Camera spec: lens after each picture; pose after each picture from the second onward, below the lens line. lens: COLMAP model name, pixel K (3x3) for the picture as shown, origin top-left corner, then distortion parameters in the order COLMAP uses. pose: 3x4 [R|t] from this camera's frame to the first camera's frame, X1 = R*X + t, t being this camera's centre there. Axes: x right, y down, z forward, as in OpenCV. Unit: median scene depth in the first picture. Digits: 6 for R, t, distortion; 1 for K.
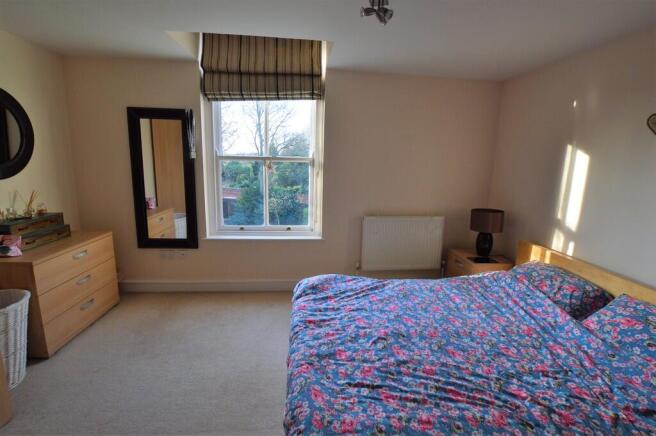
lens RADIAL K [[296.3, 0, 329.8], [0, 296.3, 214.9], [0, 0, 1]] dist [-0.030786, 0.000837]
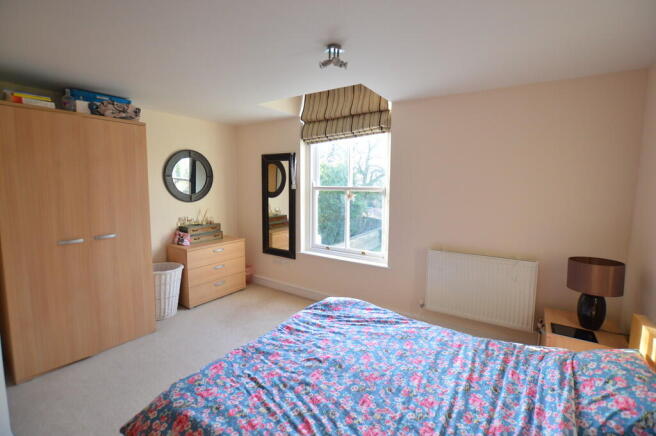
lens RADIAL K [[296.3, 0, 329.8], [0, 296.3, 214.9], [0, 0, 1]] dist [-0.030786, 0.000837]
pose [[0.769216, 0.043552, -0.637503, 0.621360], [-0.102048, 0.993243, -0.055276, -0.027092], [0.630788, 0.107575, 0.768462, 0.124651]]
